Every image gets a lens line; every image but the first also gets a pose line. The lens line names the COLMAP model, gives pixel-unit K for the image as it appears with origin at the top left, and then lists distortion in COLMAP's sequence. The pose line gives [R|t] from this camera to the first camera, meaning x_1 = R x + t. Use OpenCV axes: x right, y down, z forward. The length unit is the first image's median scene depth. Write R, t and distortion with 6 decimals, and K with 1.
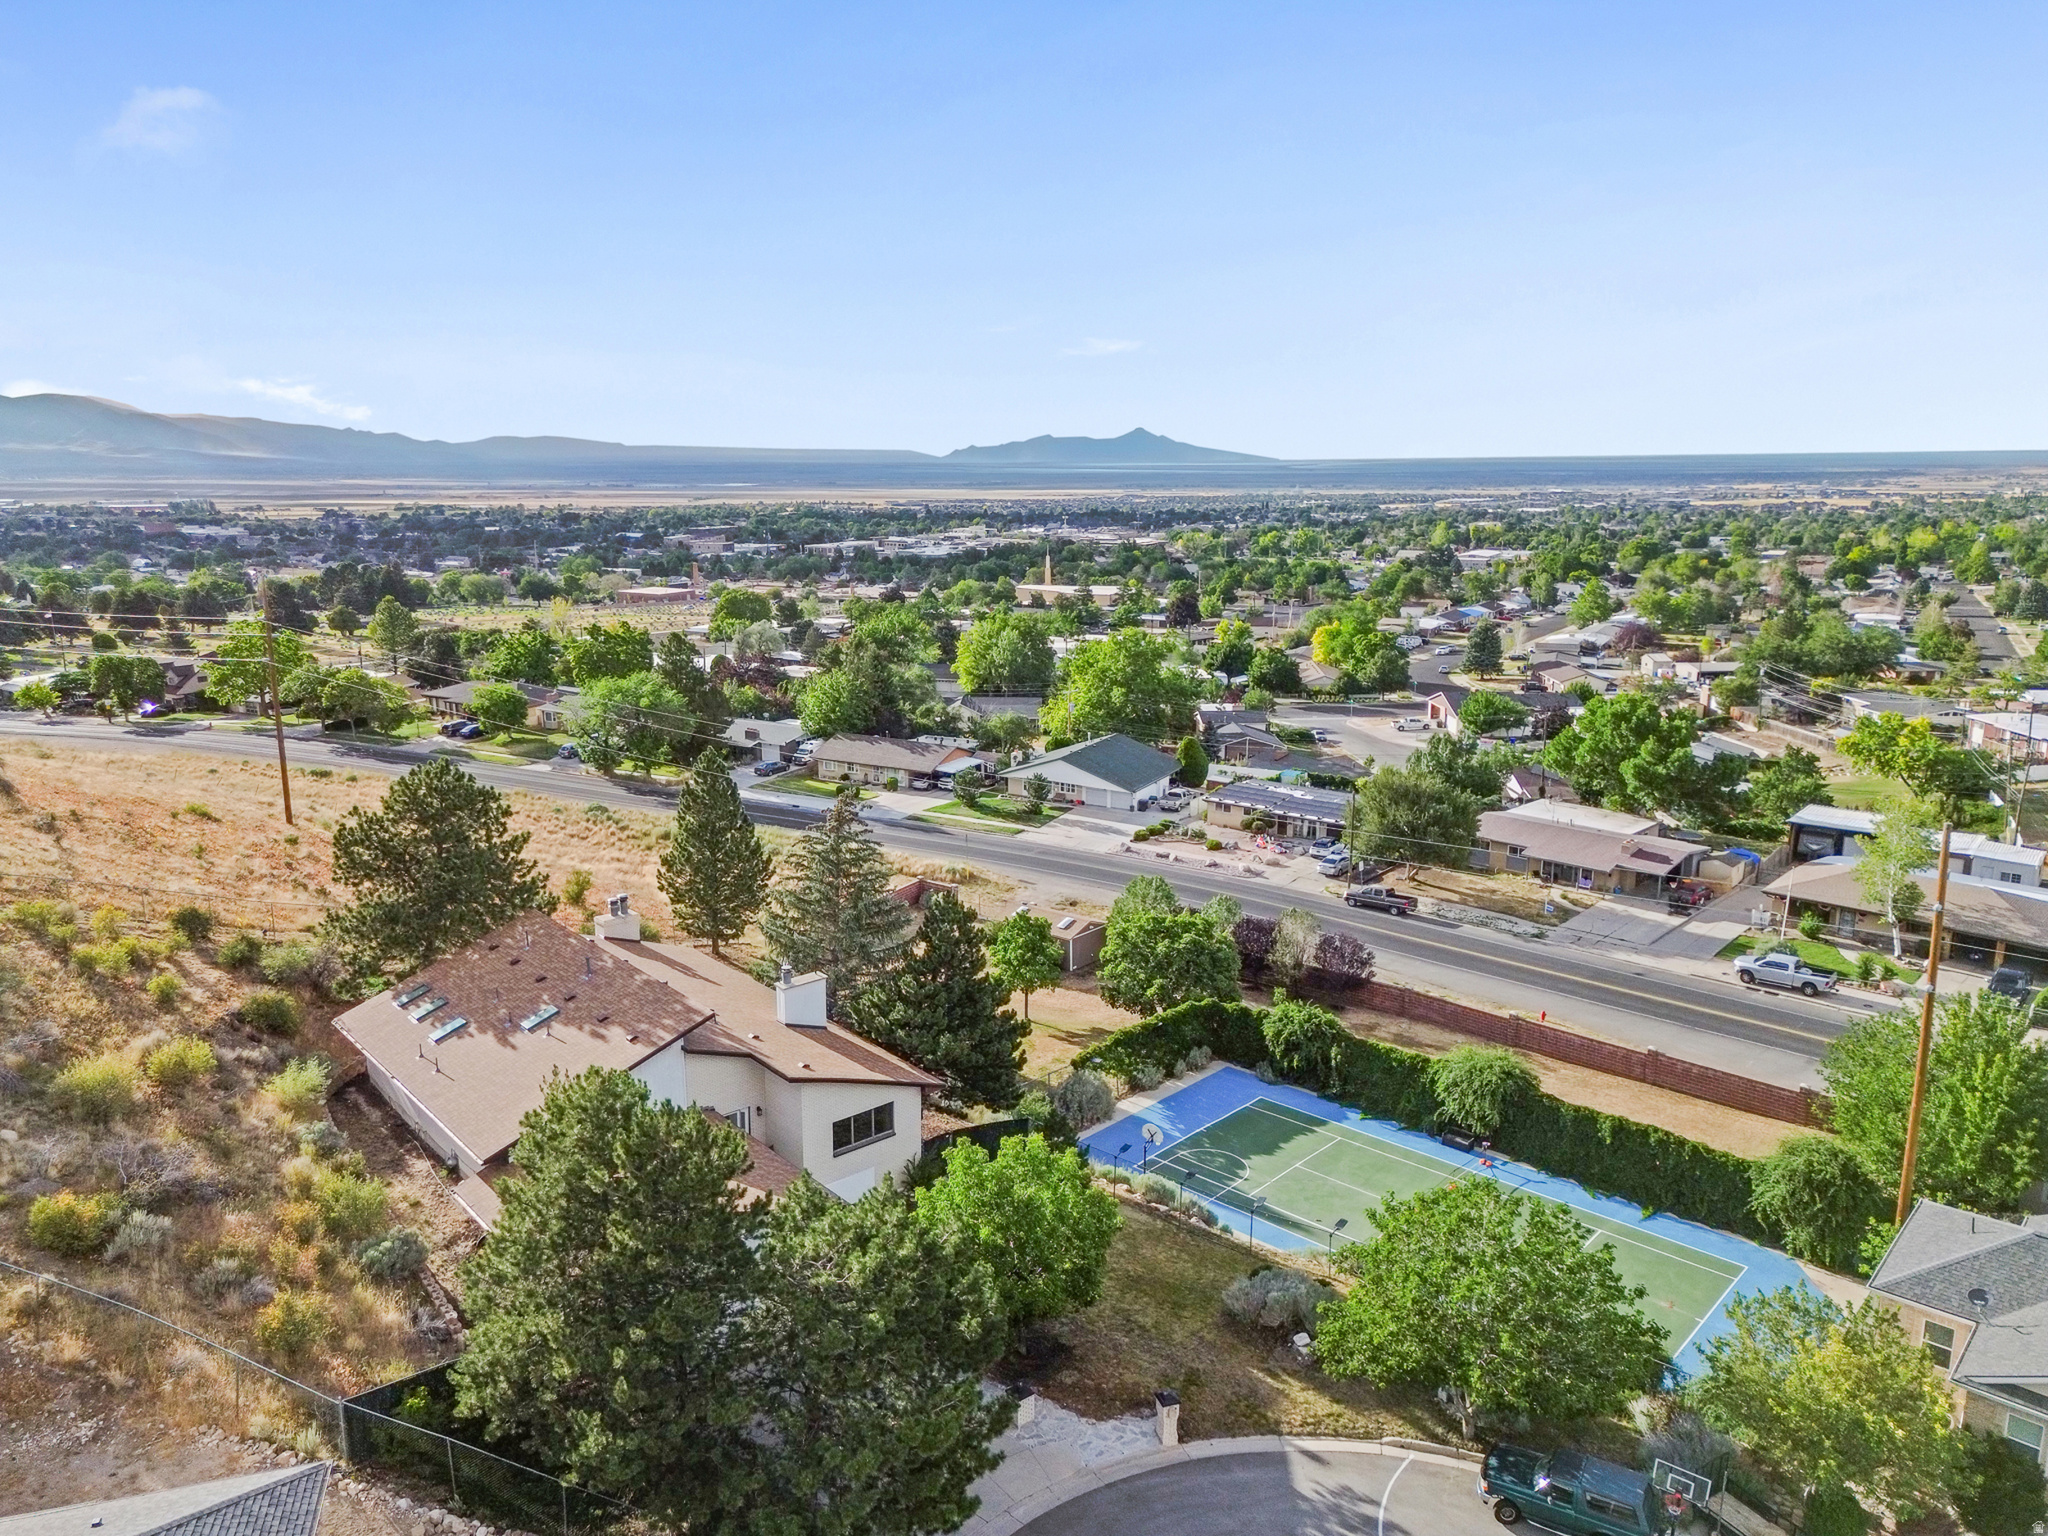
lens RADIAL K [[1413.4, 0, 1024.0], [0, 1413.4, 768.0], [0, 0, 1]] dist [0.087137, -0.091583]
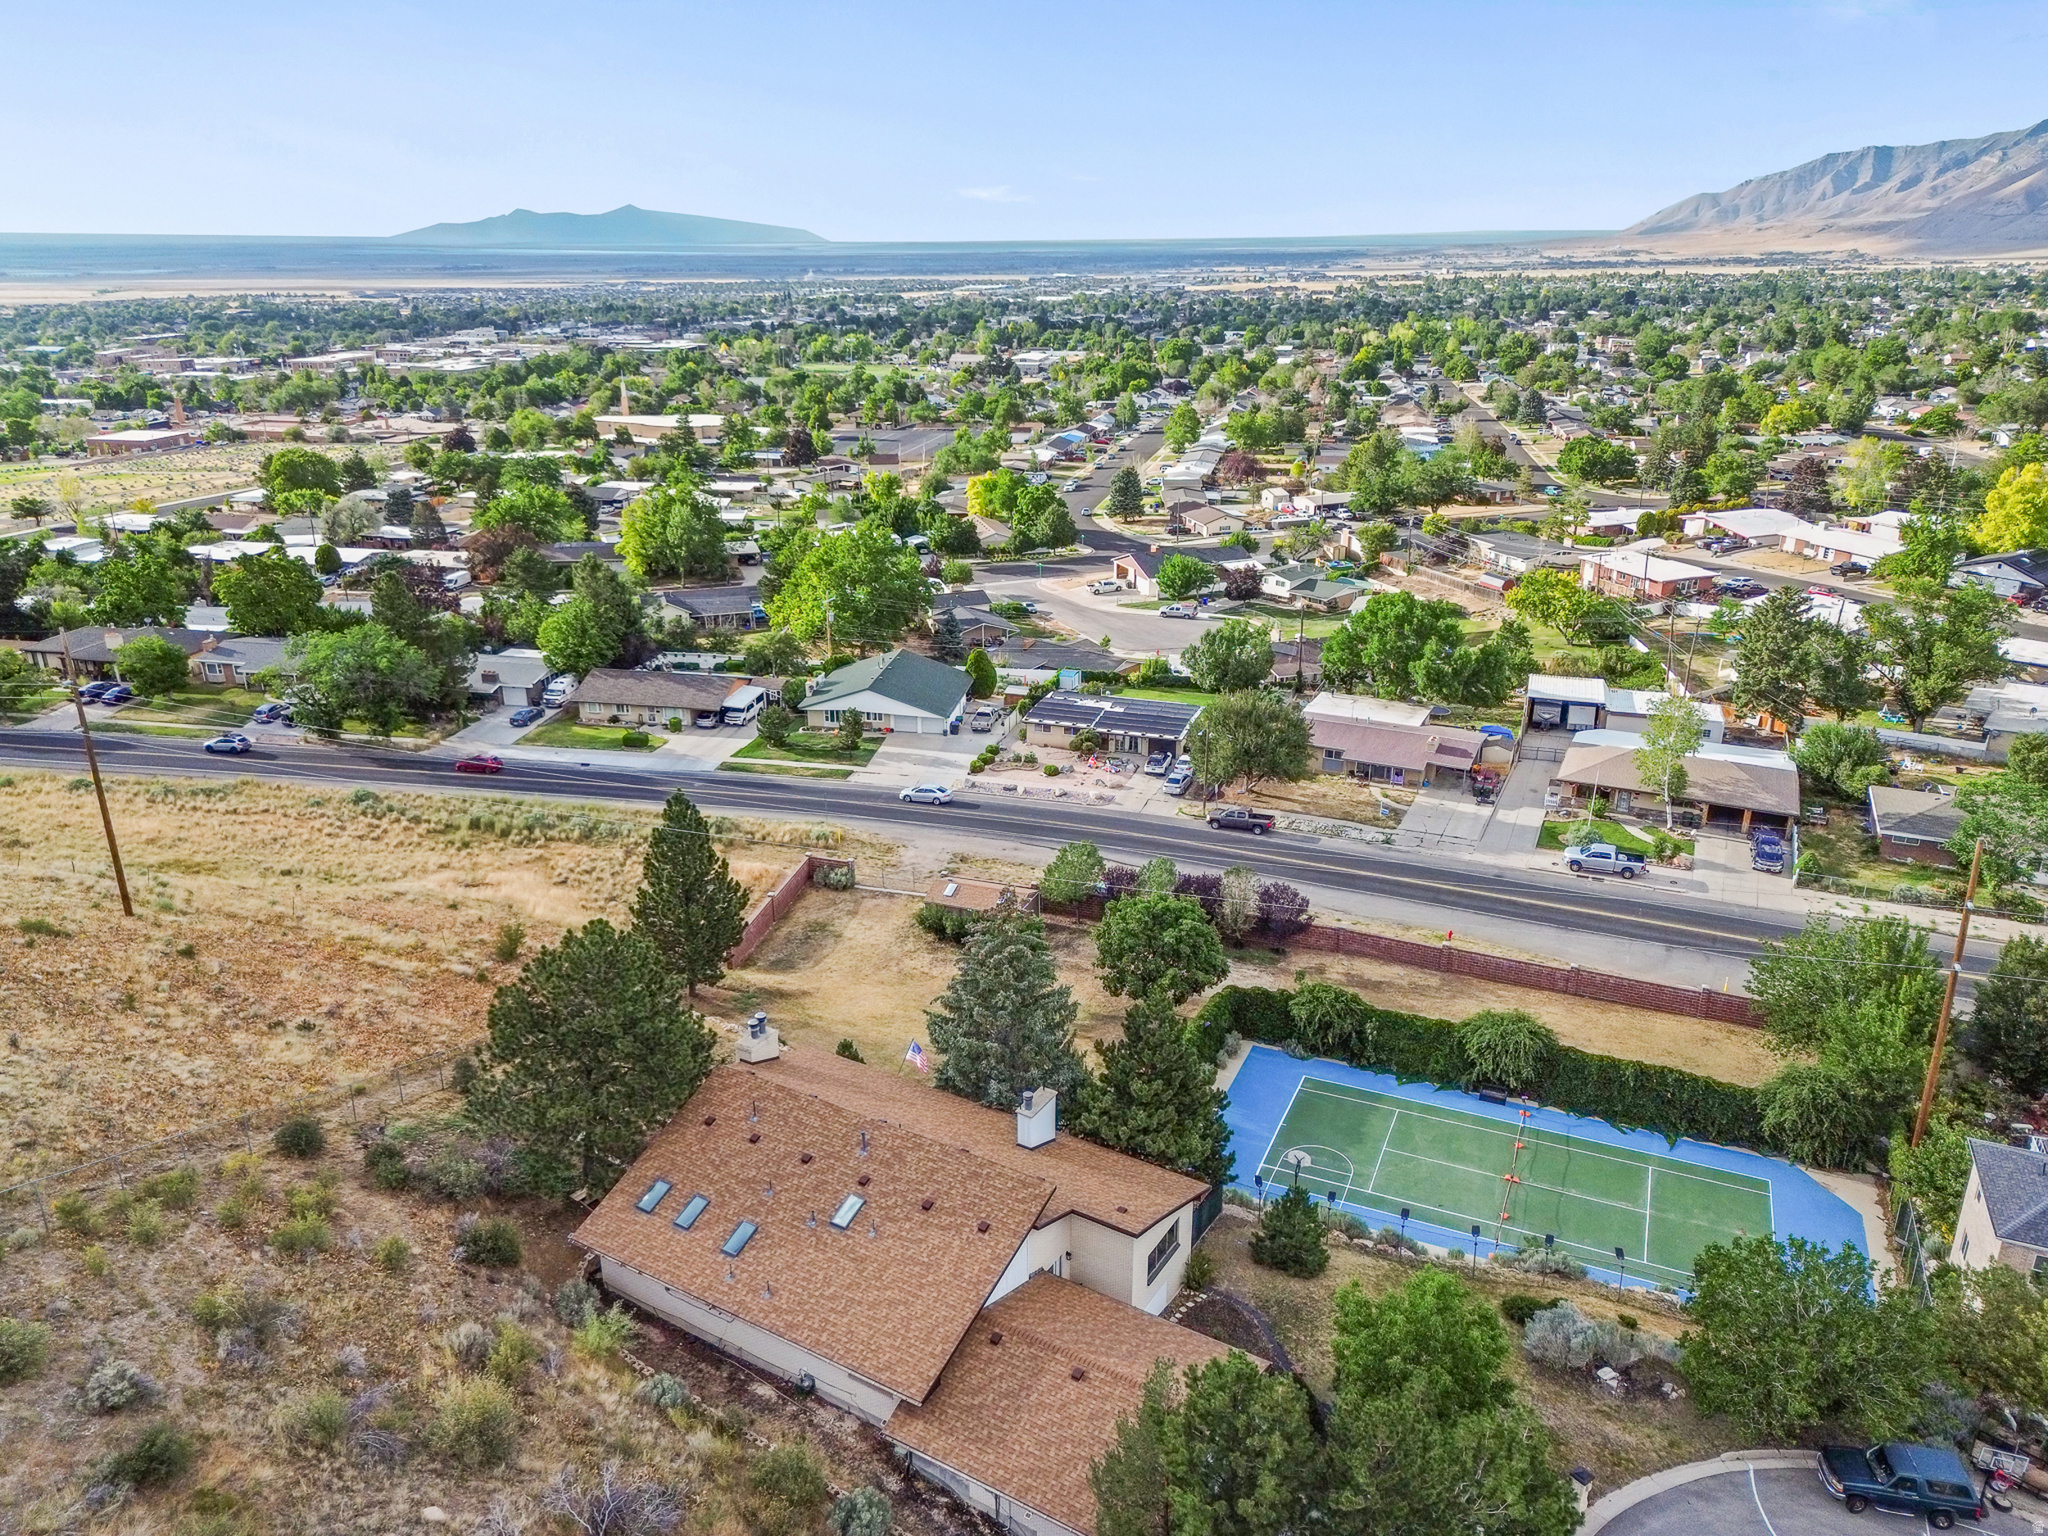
lens RADIAL K [[1405.1, 0, 1015.6], [0, 1405.1, 795.6], [0, 0, 1]] dist [0.084666, -0.093950]
pose [[0.949884, -0.118005, 0.289475, -0.183582], [0.071460, 0.983462, 0.166423, -0.097196], [-0.304326, -0.137397, 0.942607, 0.042440]]
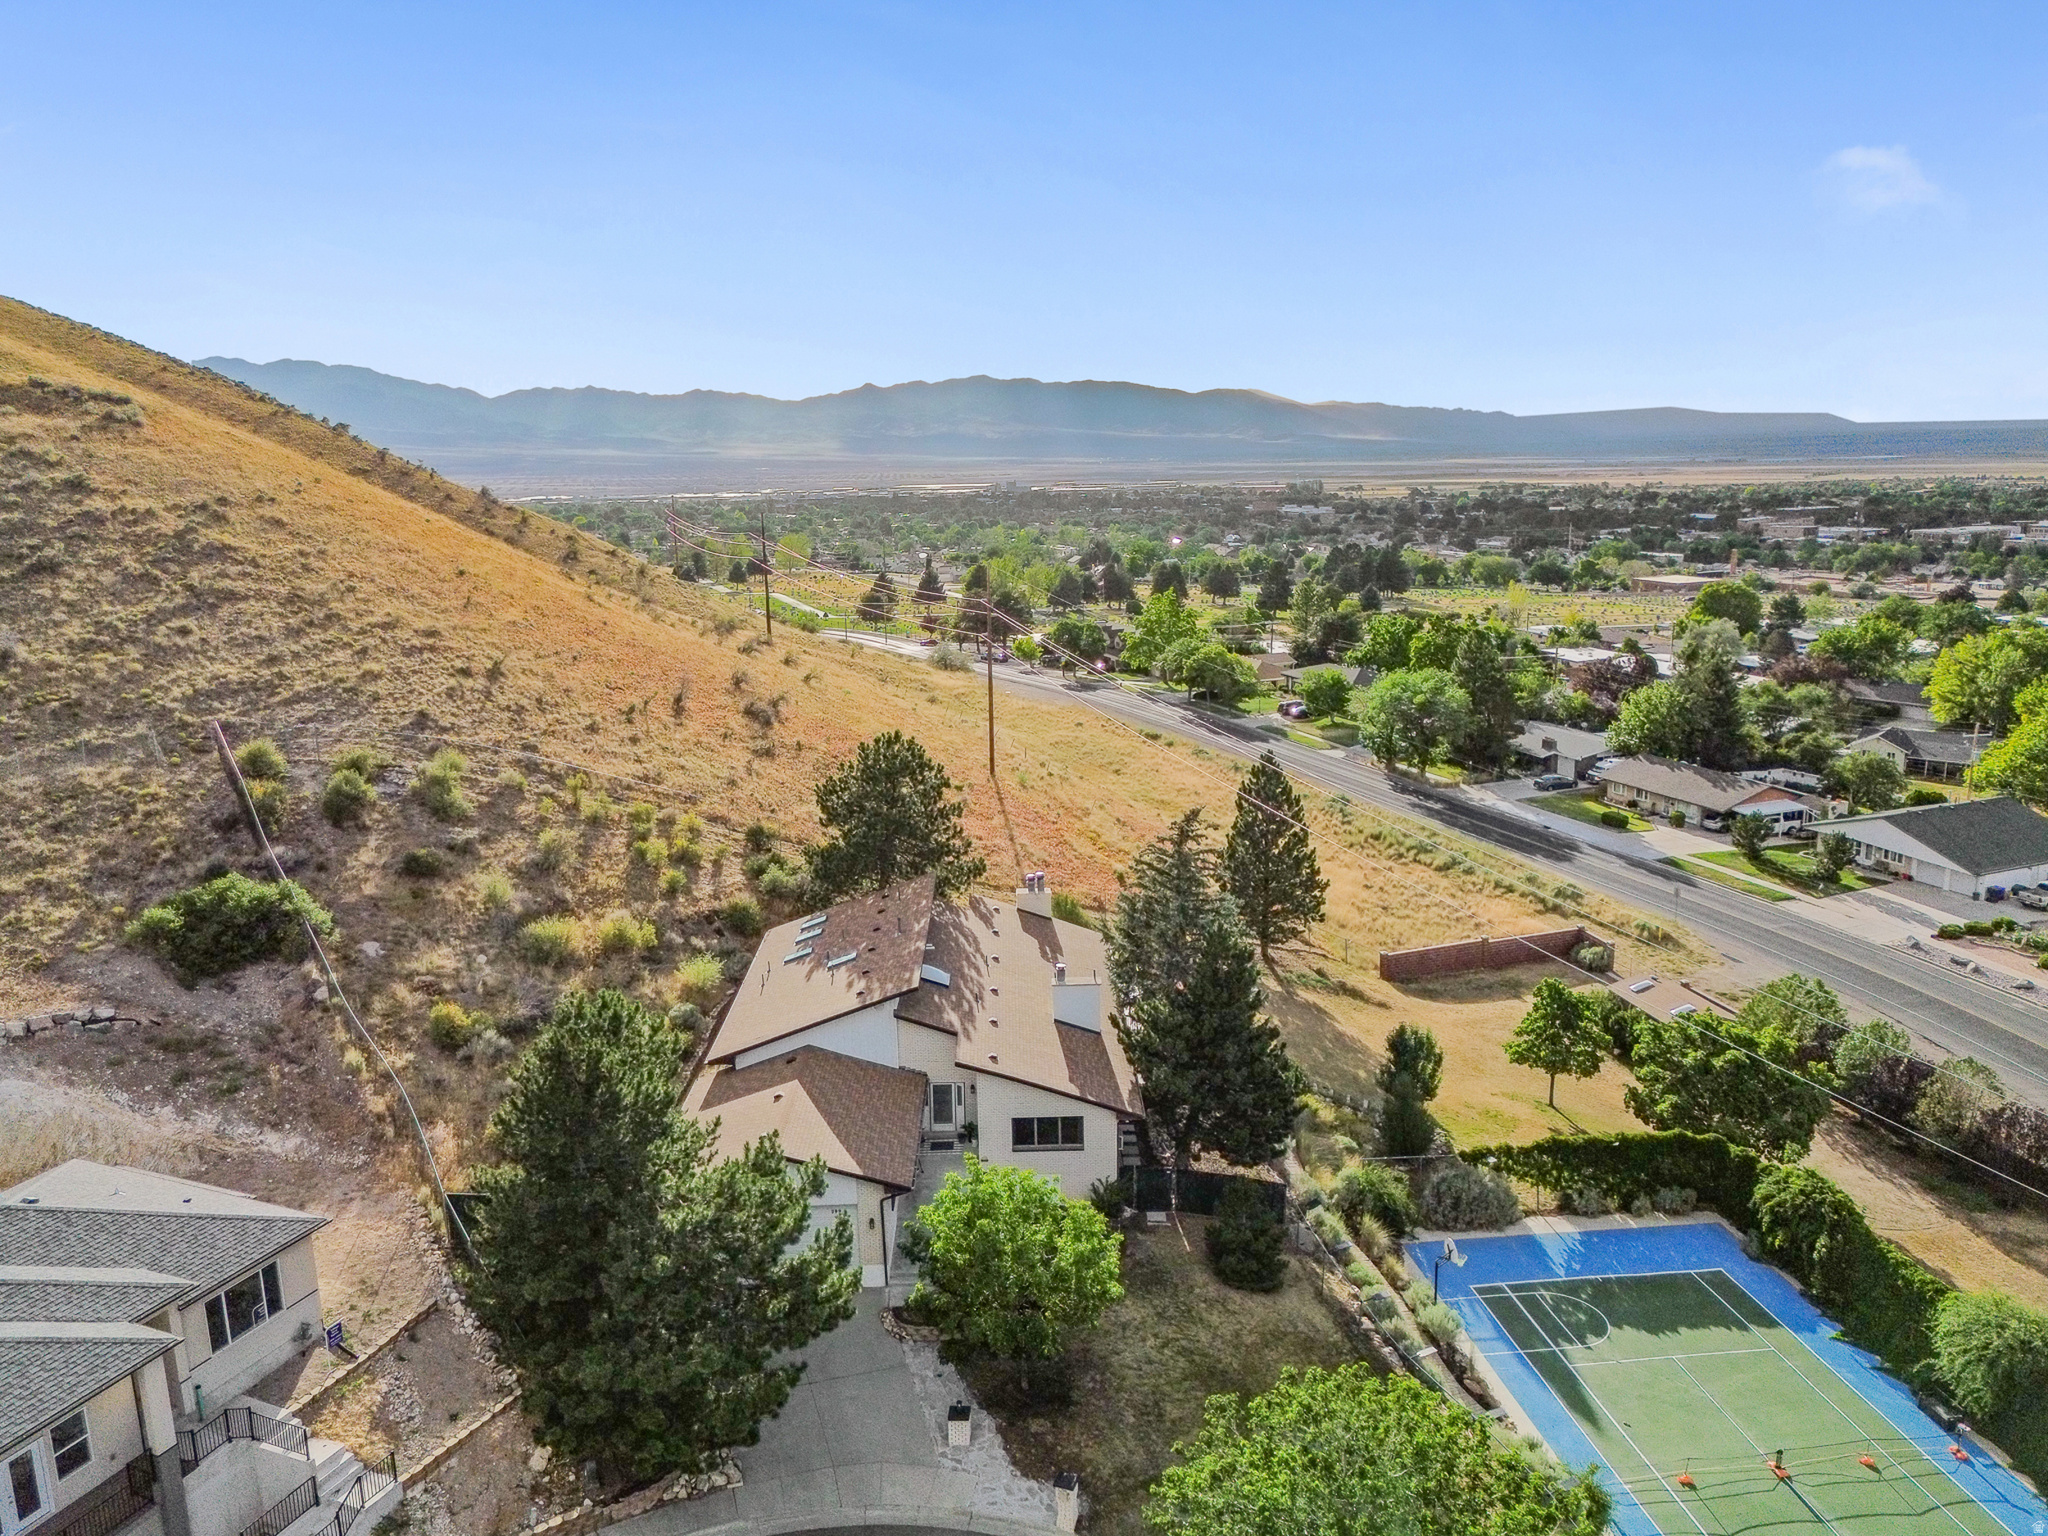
lens RADIAL K [[1477.5, 0, 1024.0], [0, 1477.5, 768.0], [0, 0, 1]] dist [0.005884, 0.001562]
pose [[0.763537, 0.121995, -0.634136, 0.198256], [-0.116707, 0.991892, 0.050297, -0.021501], [0.635131, 0.035605, 0.771584, 0.065067]]
